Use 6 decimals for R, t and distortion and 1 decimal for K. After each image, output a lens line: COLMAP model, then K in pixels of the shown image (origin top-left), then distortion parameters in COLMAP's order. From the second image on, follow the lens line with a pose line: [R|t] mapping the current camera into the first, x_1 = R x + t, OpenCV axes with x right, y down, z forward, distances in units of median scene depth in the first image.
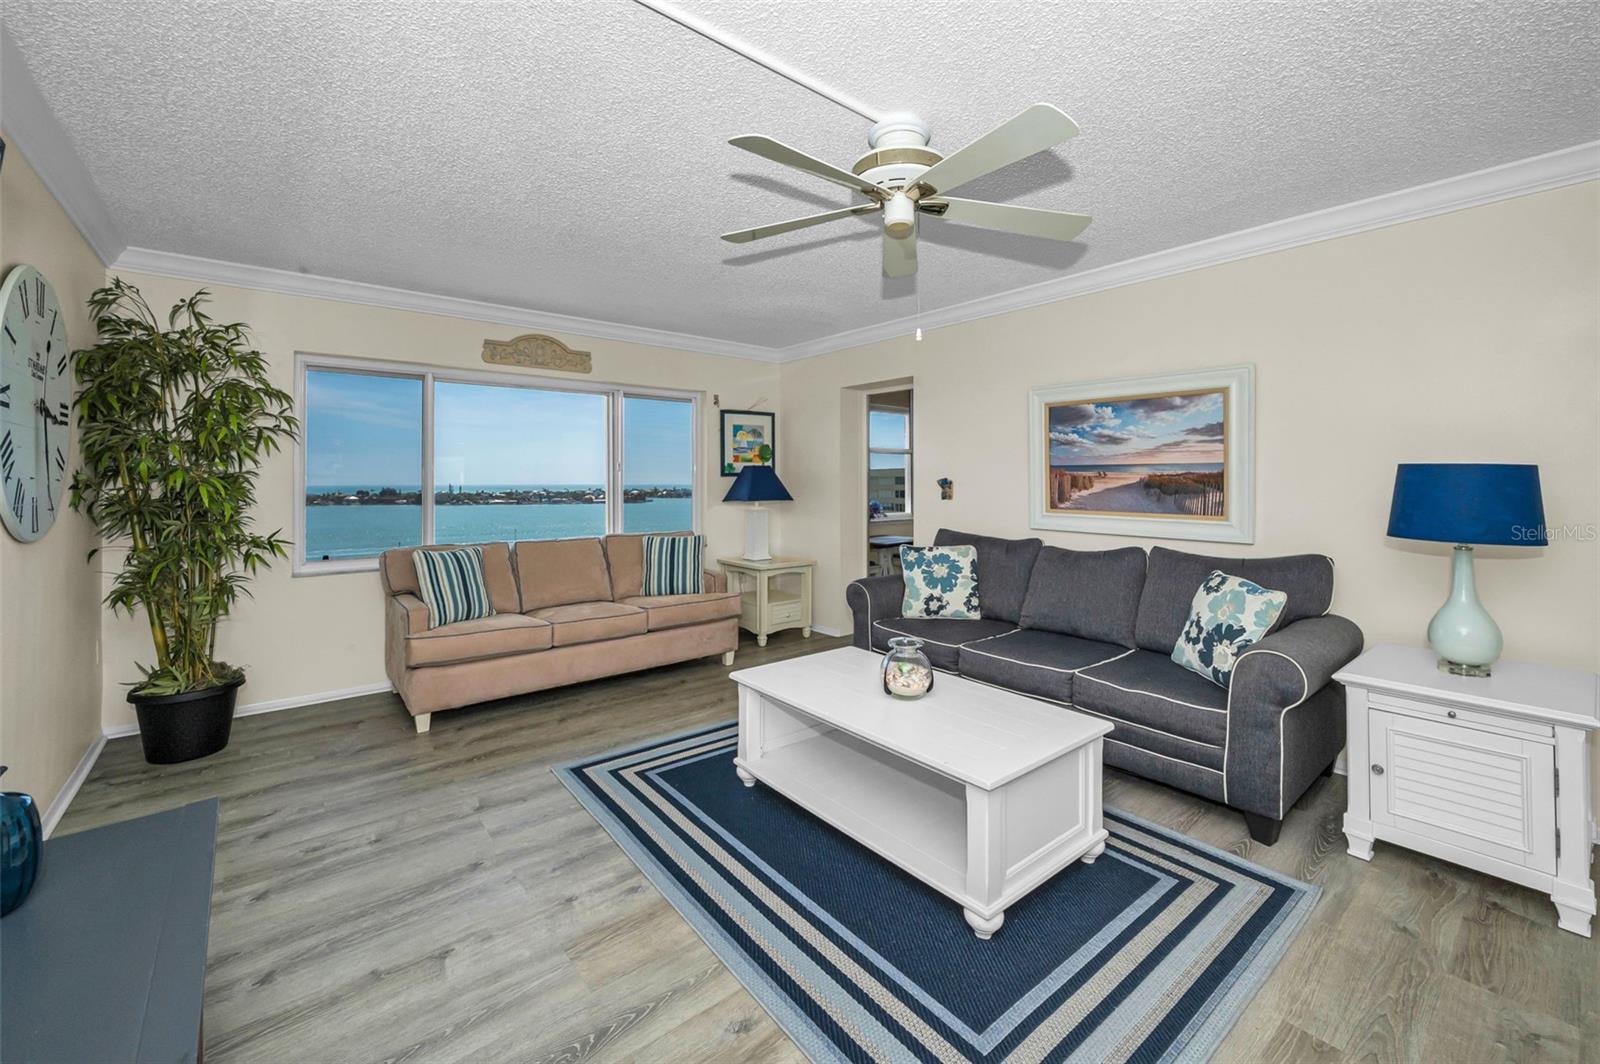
lens RADIAL K [[645.6, 0, 799.7], [0, 645.6, 482.2], [0, 0, 1]] dist [-0.000841, -0.000123]
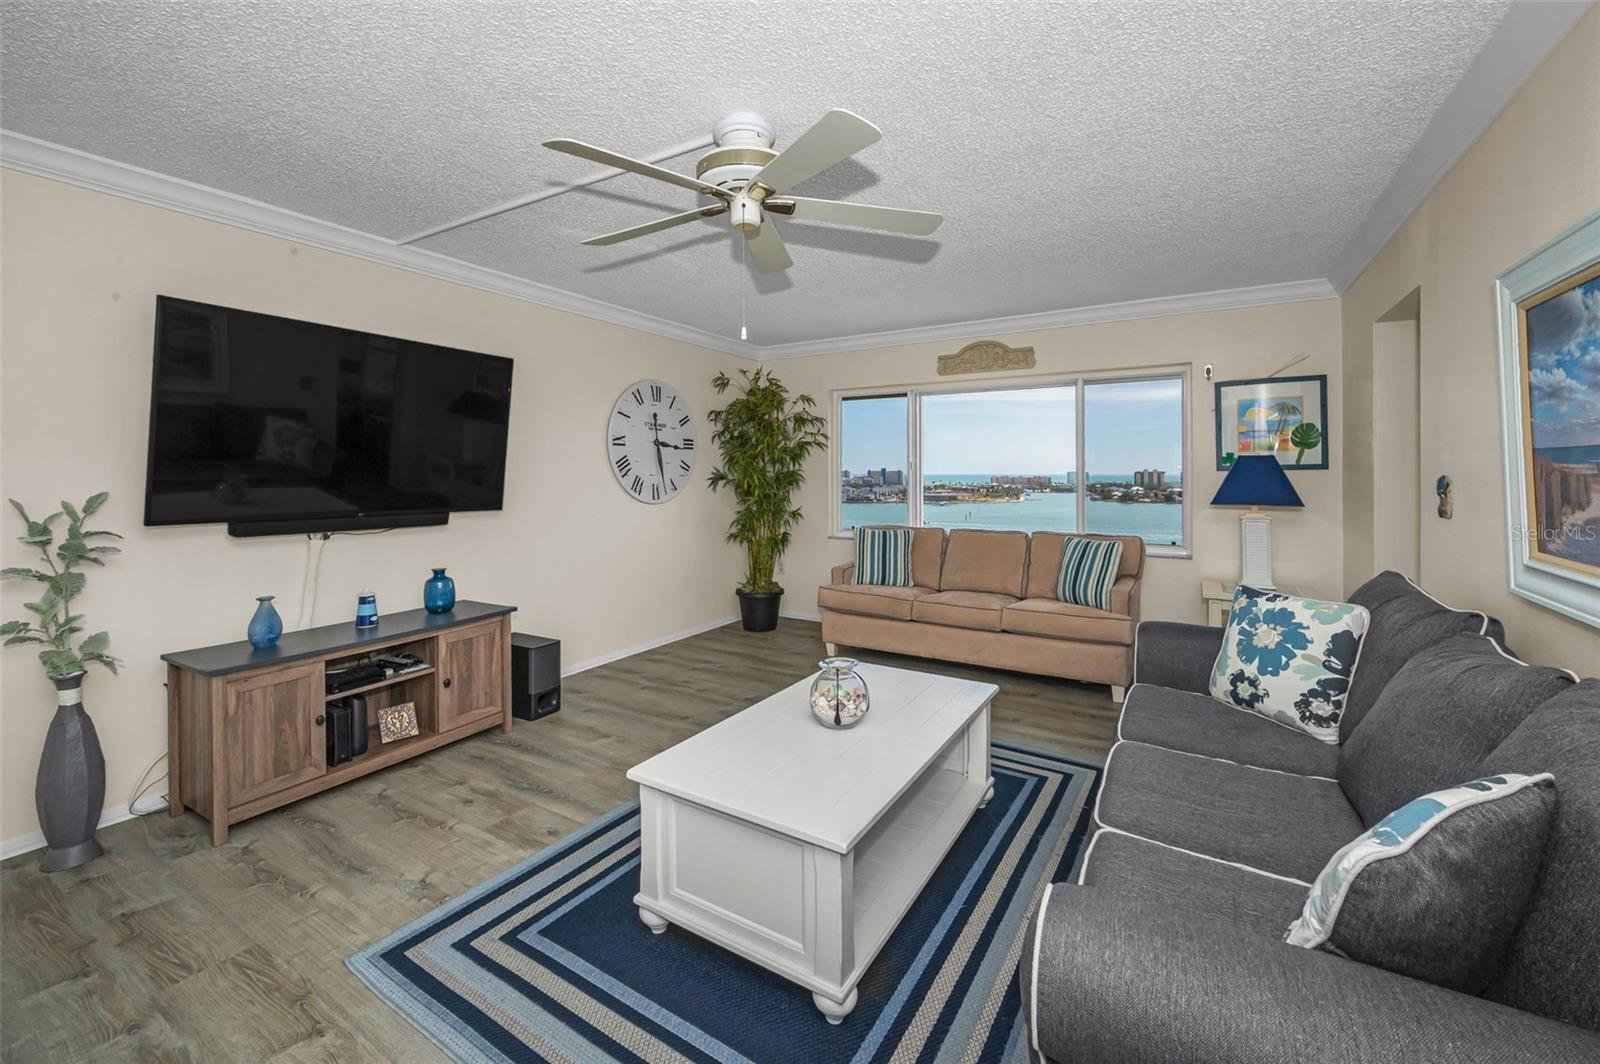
lens RADIAL K [[645.6, 0, 799.7], [0, 645.6, 482.2], [0, 0, 1]] dist [-0.000841, -0.000123]
pose [[0.342517, 0.015255, -0.939388, 0.622708], [-0.001686, 0.999877, 0.015623, -0.009910], [0.939510, -0.003768, 0.342500, 0.410276]]
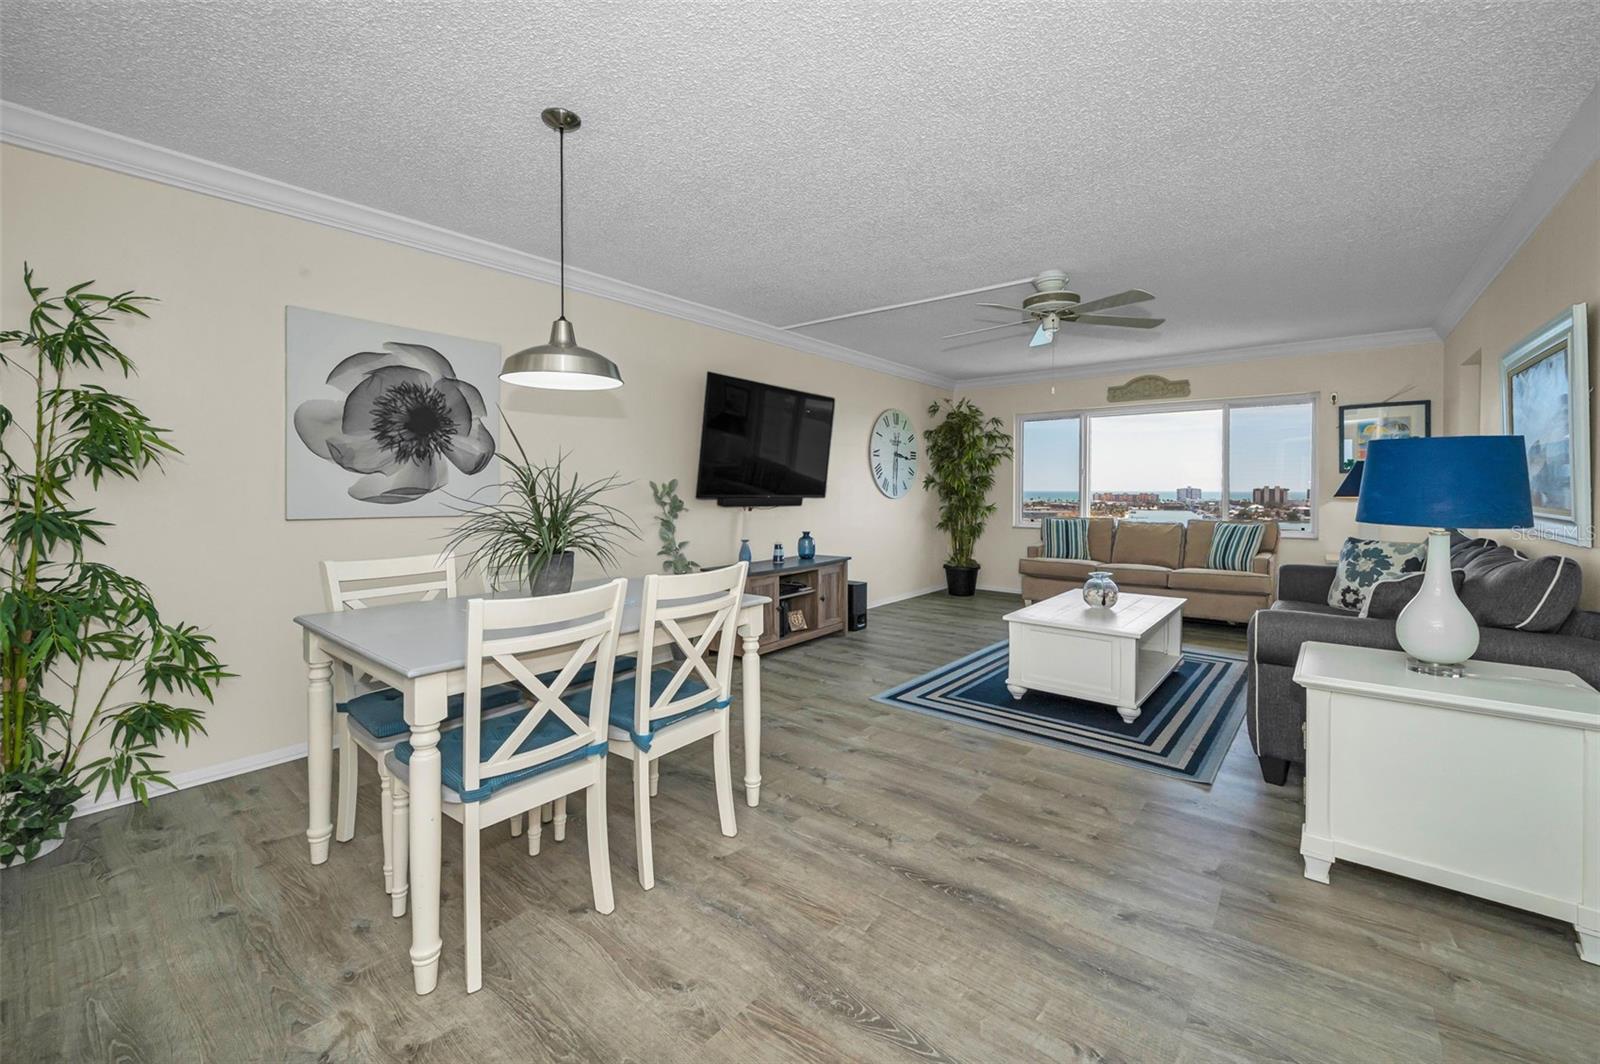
lens RADIAL K [[632.0, 0, 816.3], [0, 632.0, 506.9], [0, 0, 1]] dist [0.000046, 0.000006]
pose [[0.220739, 0.031141, -0.974836, 0.970702], [-0.004380, 0.999512, 0.030937, 0.024194], [0.975323, -0.002560, 0.220768, -0.018853]]
